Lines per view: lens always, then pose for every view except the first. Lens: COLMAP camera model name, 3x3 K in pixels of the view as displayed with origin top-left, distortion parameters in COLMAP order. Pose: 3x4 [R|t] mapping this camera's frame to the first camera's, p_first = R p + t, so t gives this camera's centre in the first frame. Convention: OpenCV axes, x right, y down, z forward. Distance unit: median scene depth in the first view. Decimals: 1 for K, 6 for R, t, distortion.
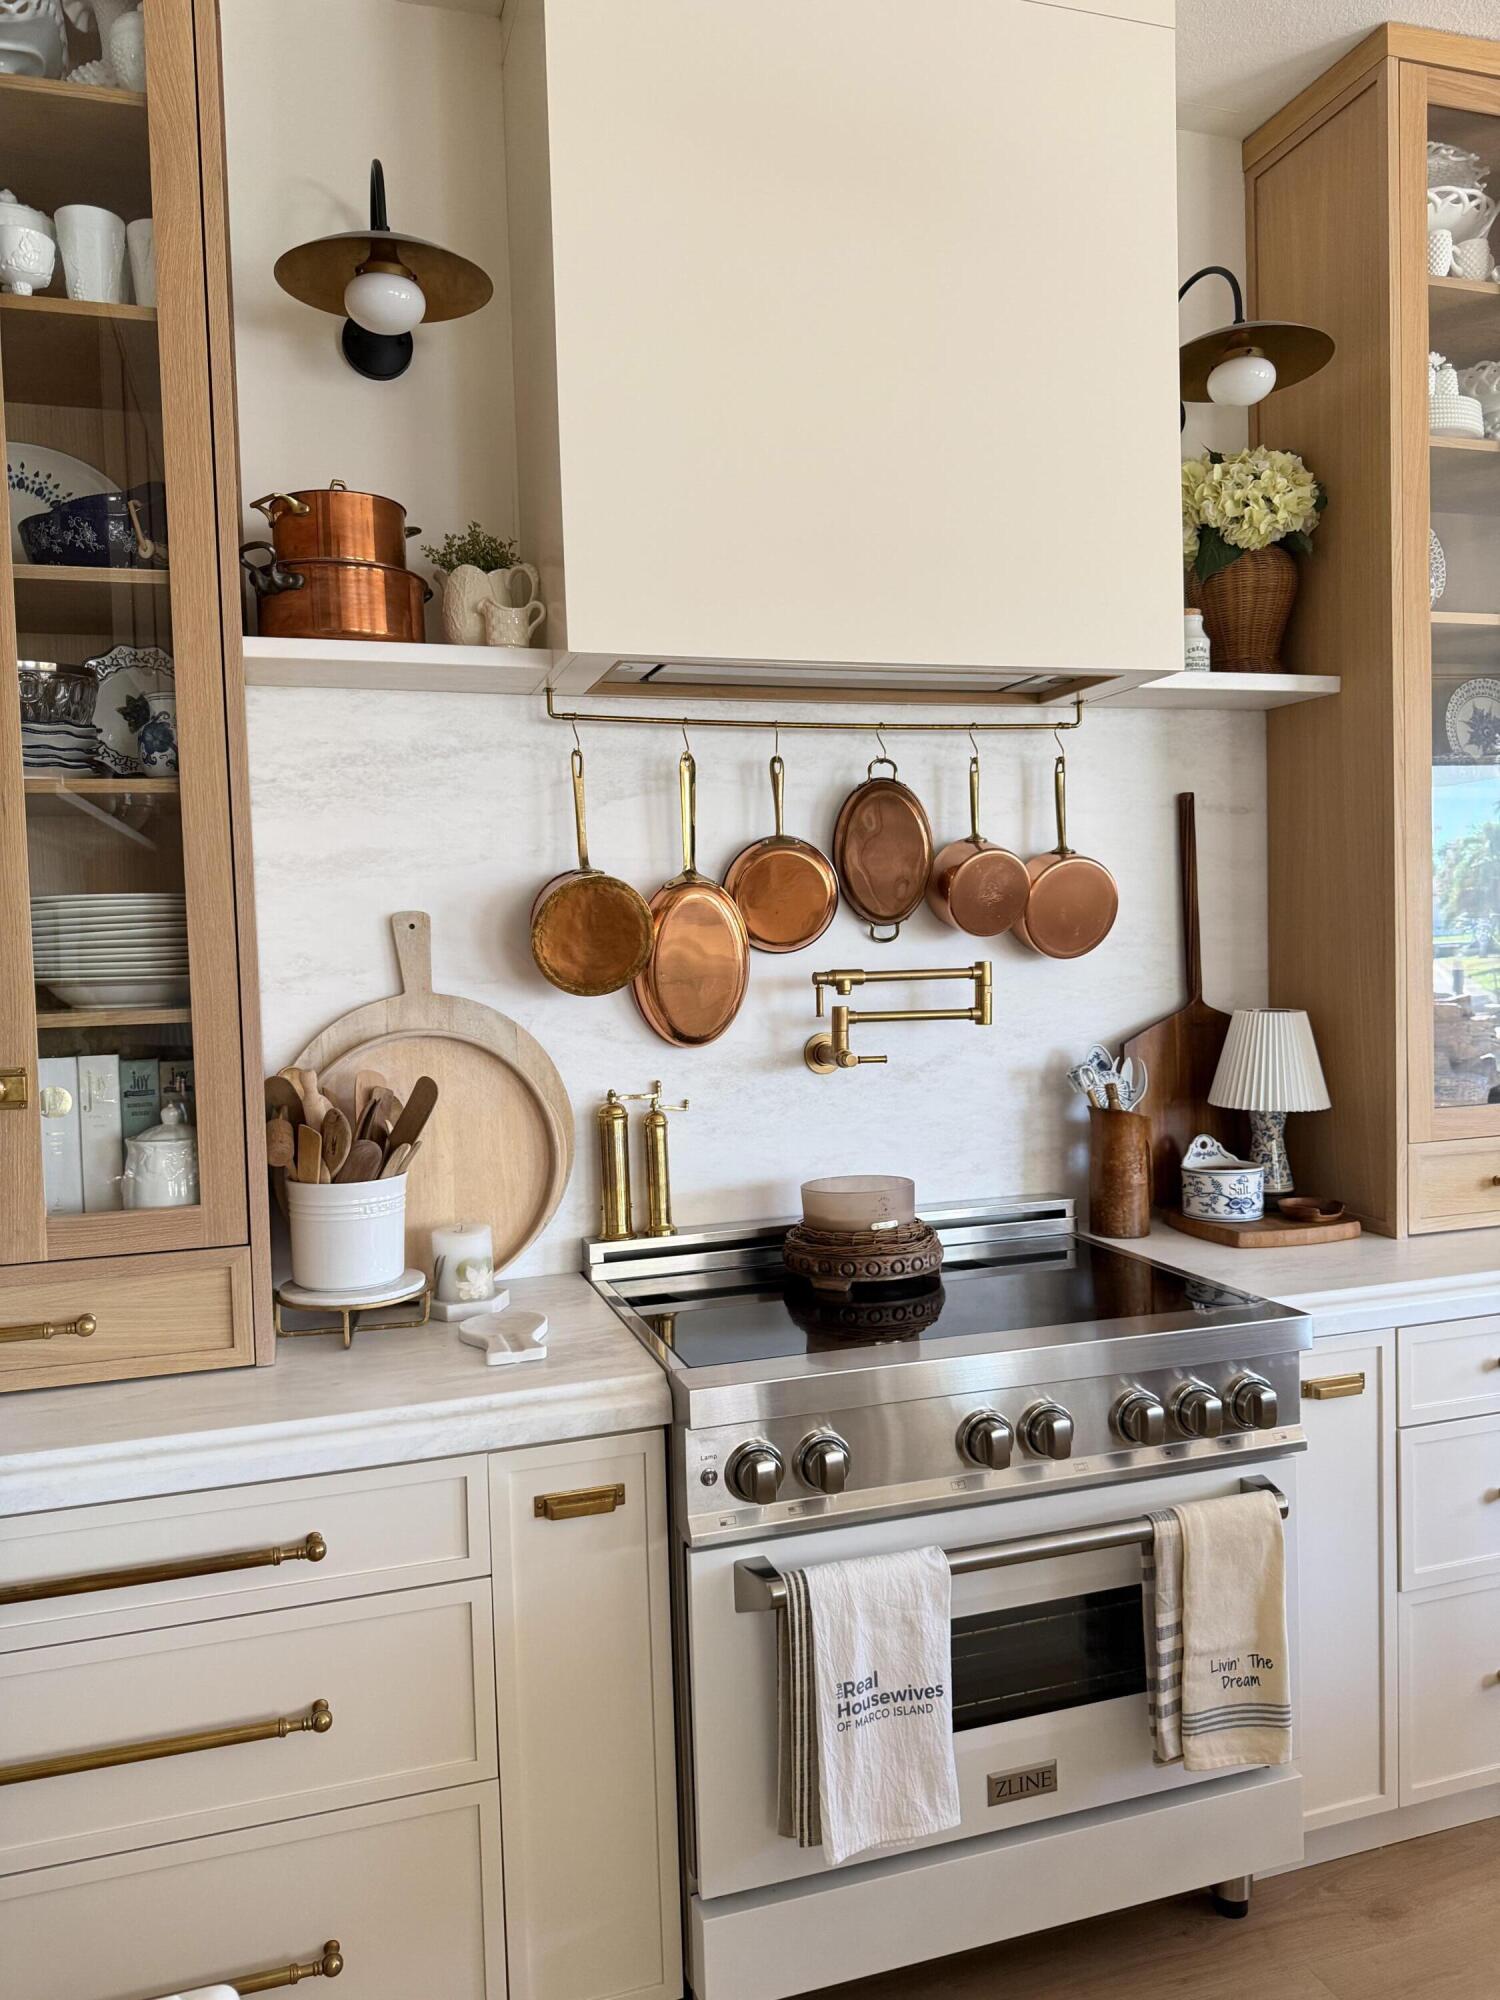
lens RADIAL K [[1419.5, 0, 742.4], [0, 1419.5, 998.6], [0, 0, 1]] dist [0.038823, -0.079326]
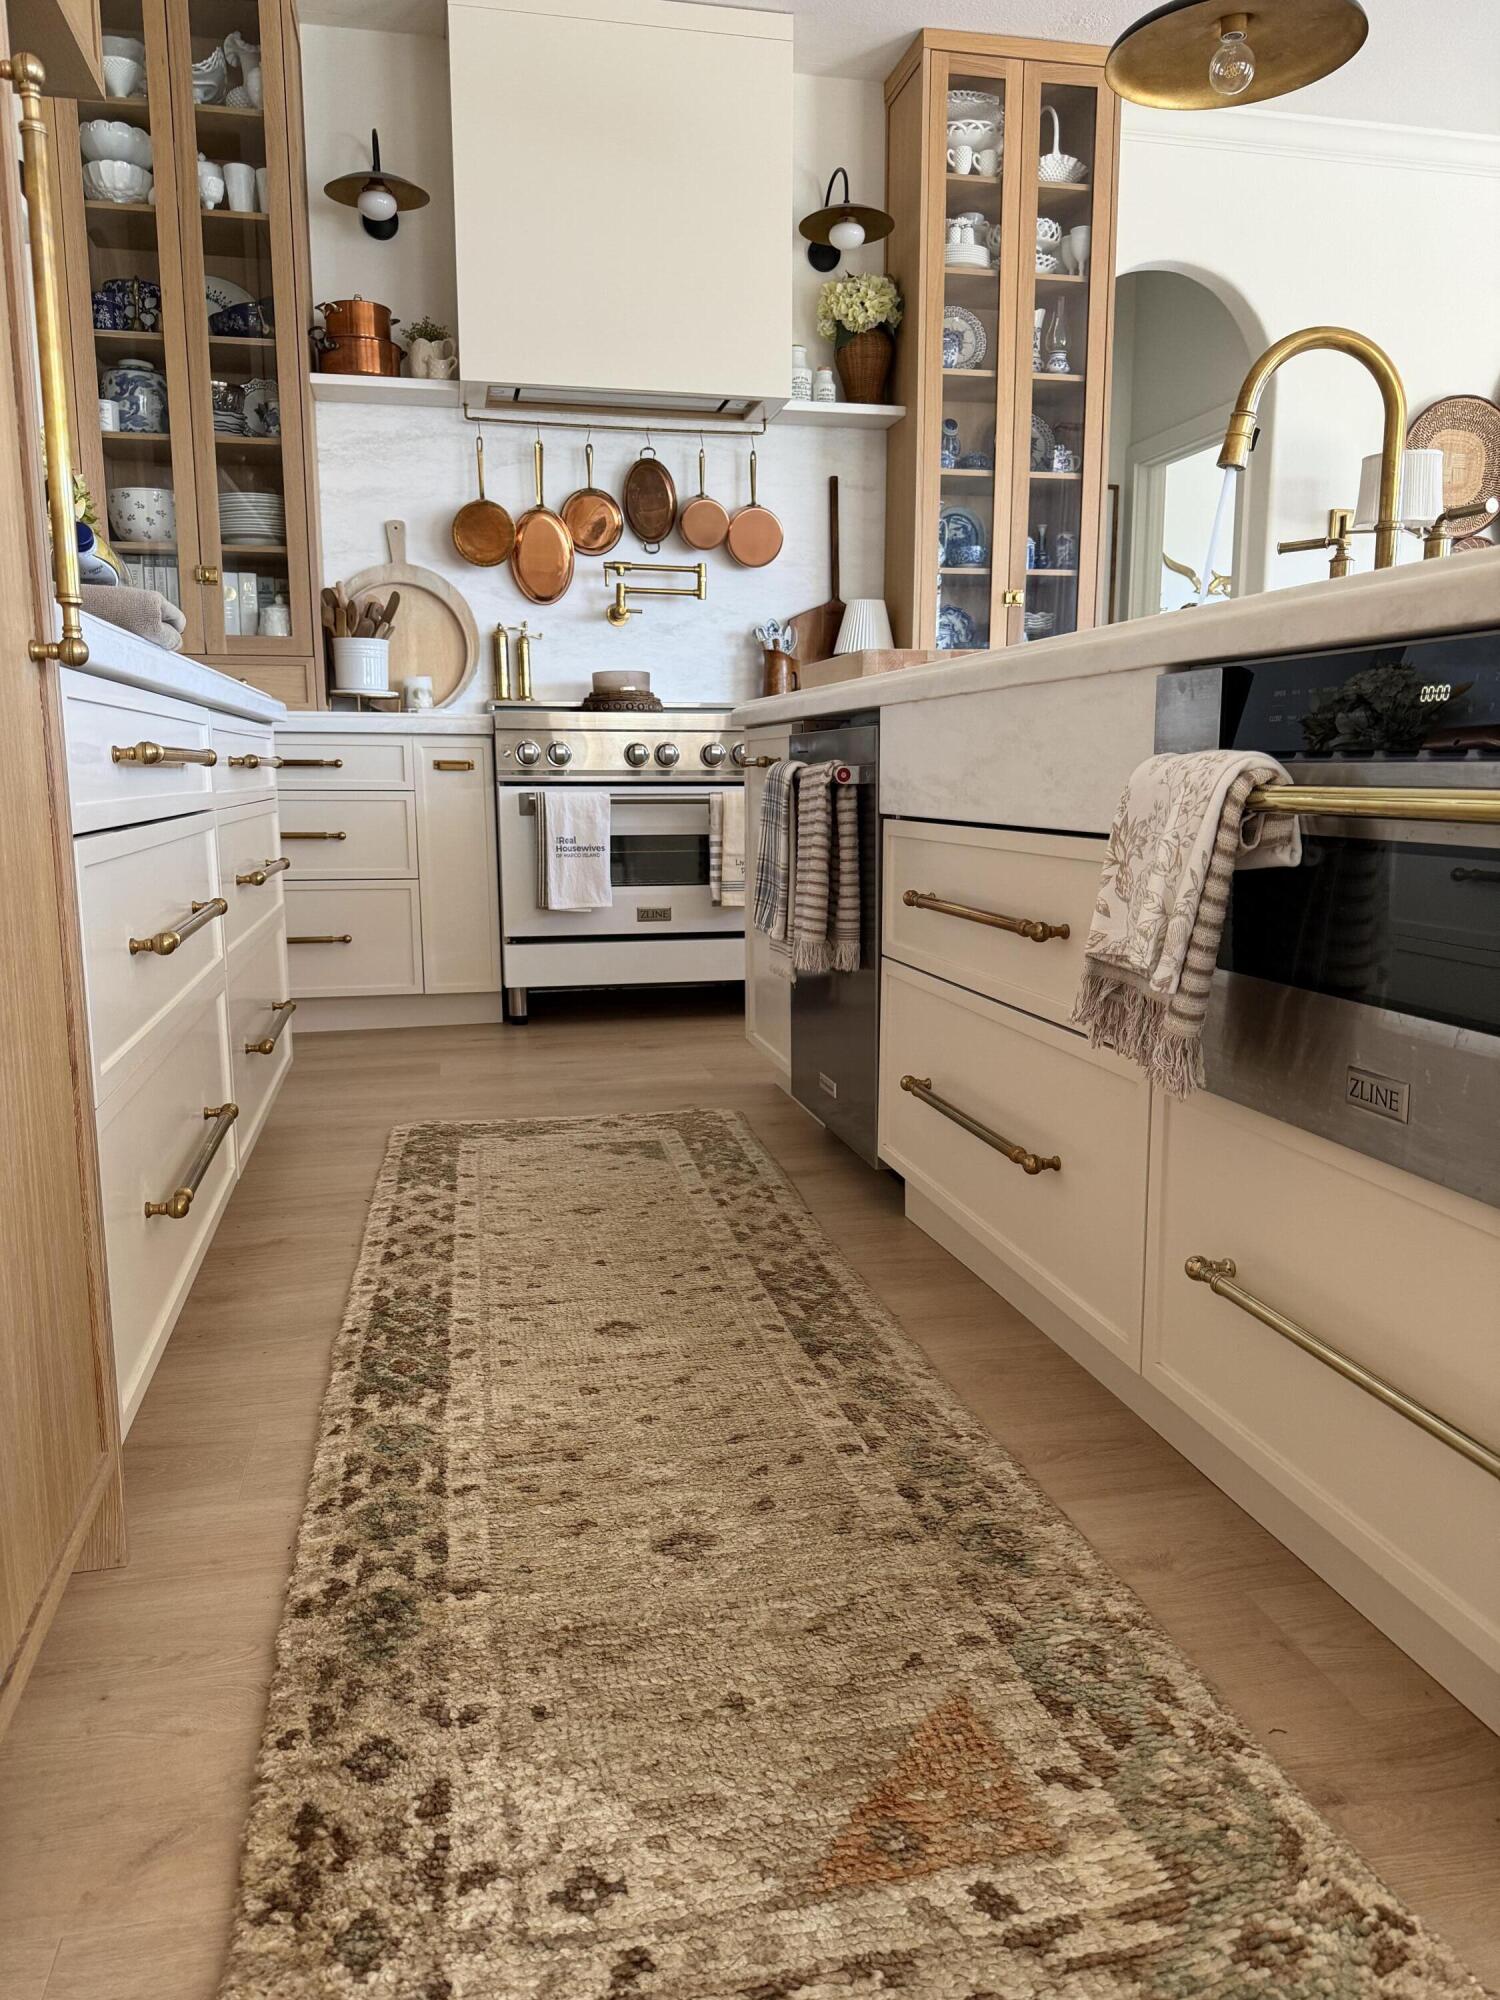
lens RADIAL K [[1436.6, 0, 749.8], [0, 1436.6, 1051.9], [0, 0, 1]] dist [-0.001091, -0.054052]
pose [[0.996677, 0.044501, -0.068228, 0.446670], [-0.032938, 0.986225, 0.162099, 0.342528], [0.074502, -0.159313, 0.984413, -1.093421]]
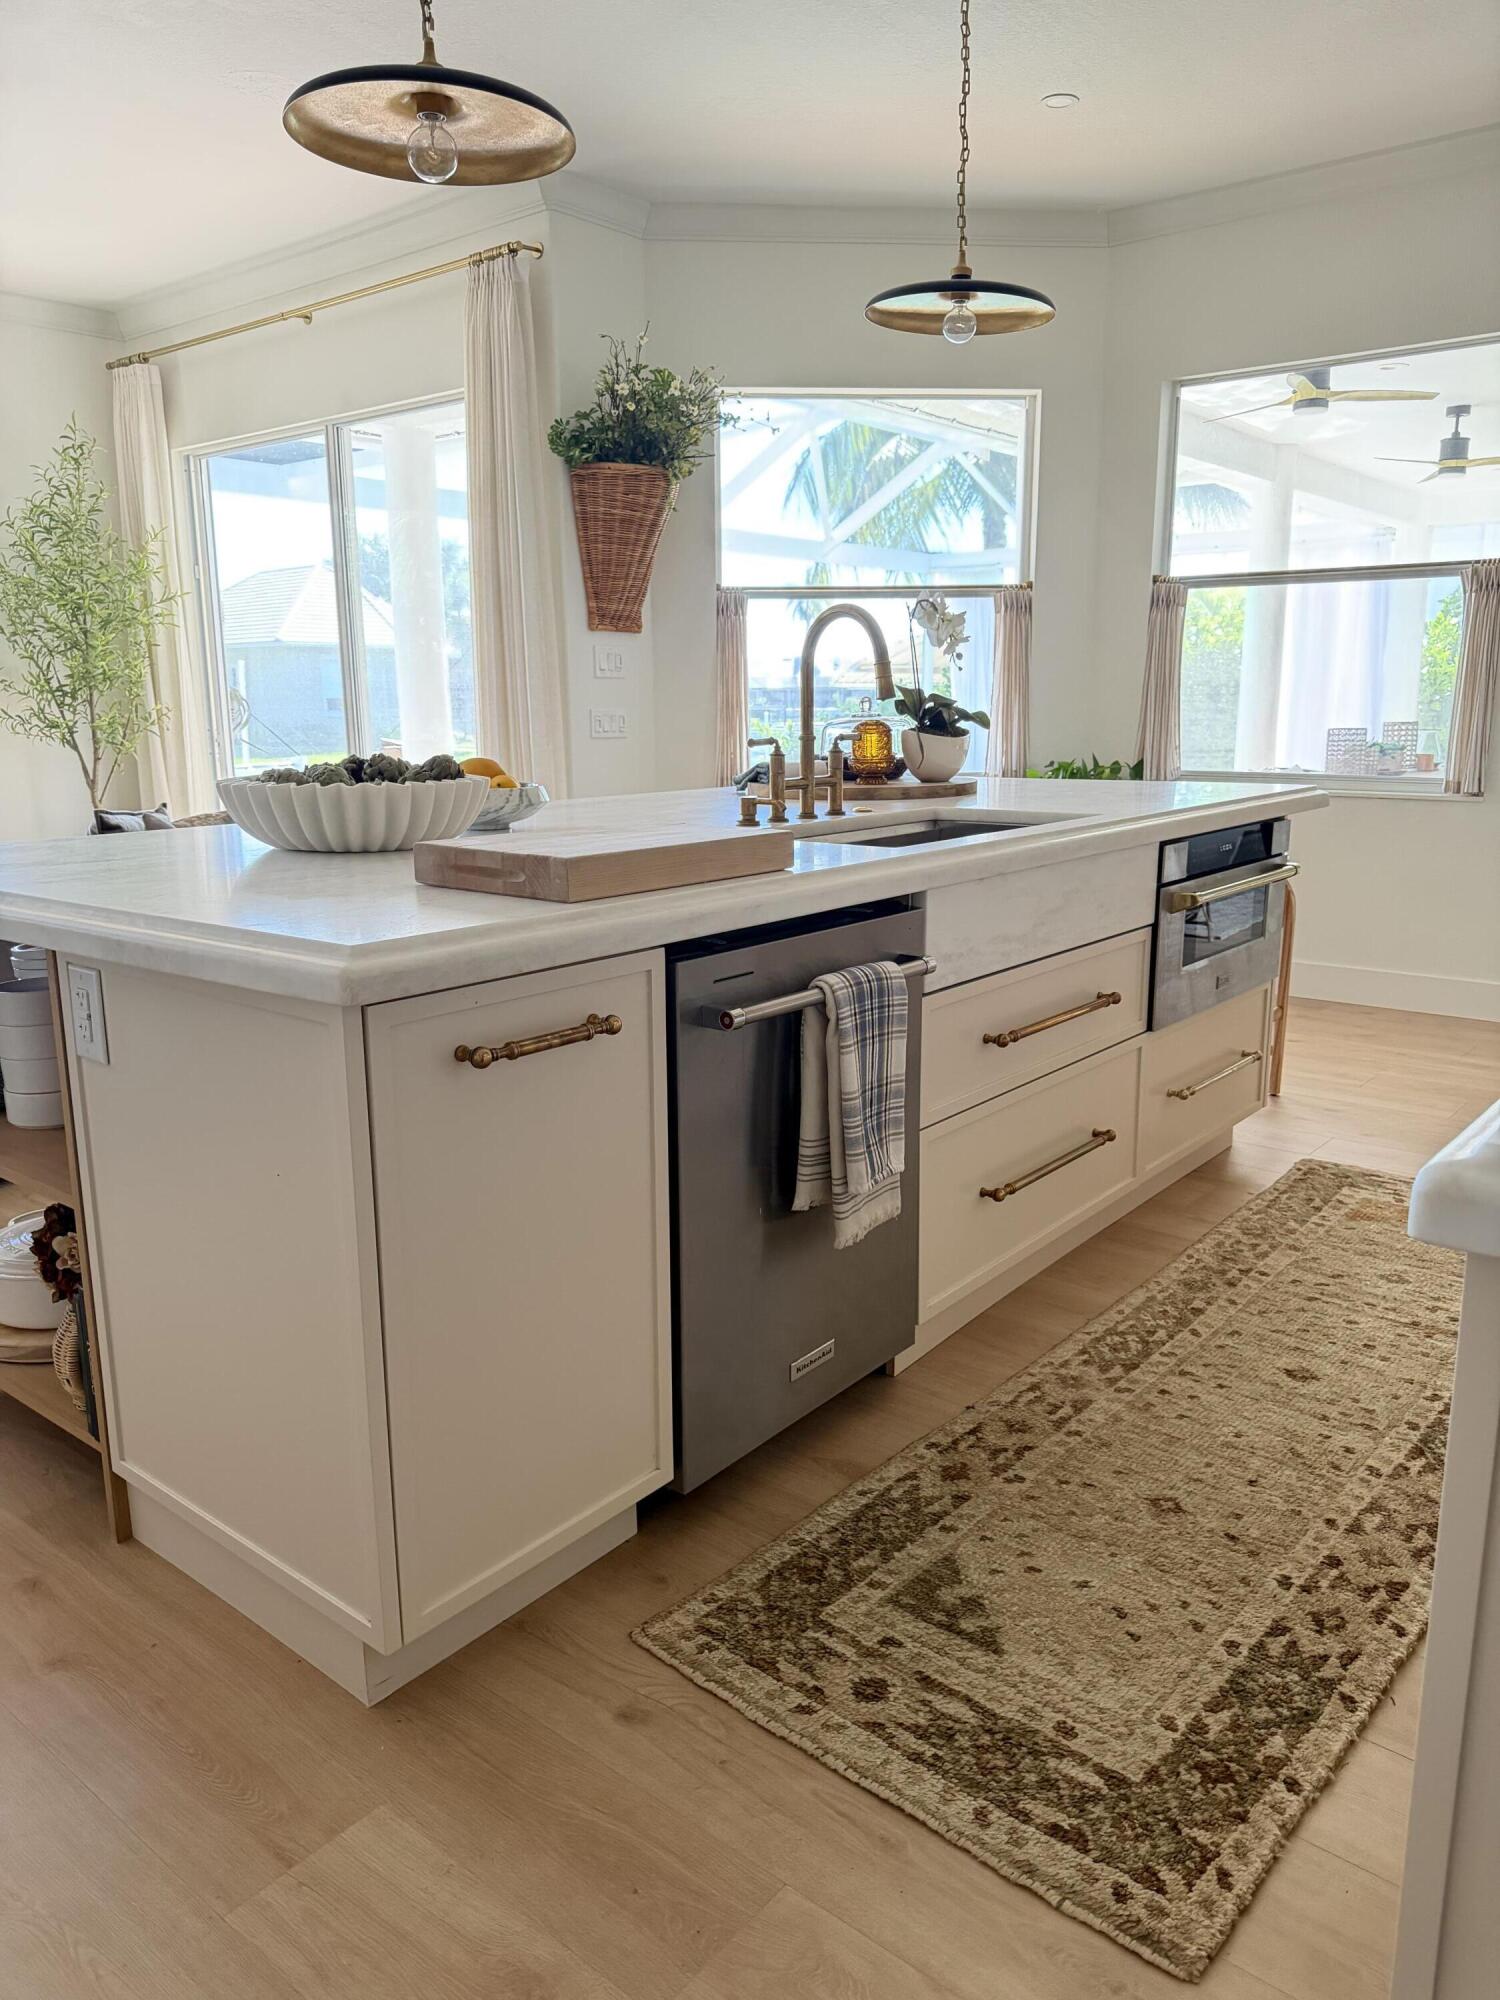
lens RADIAL K [[1419.5, 0, 742.4], [0, 1419.5, 998.6], [0, 0, 1]] dist [0.038823, -0.079326]
pose [[-0.549934, -0.142448, 0.822971, -1.339152], [0.061862, 0.975695, 0.210221, -0.203620], [-0.832914, 0.166518, -0.527755, 2.942887]]
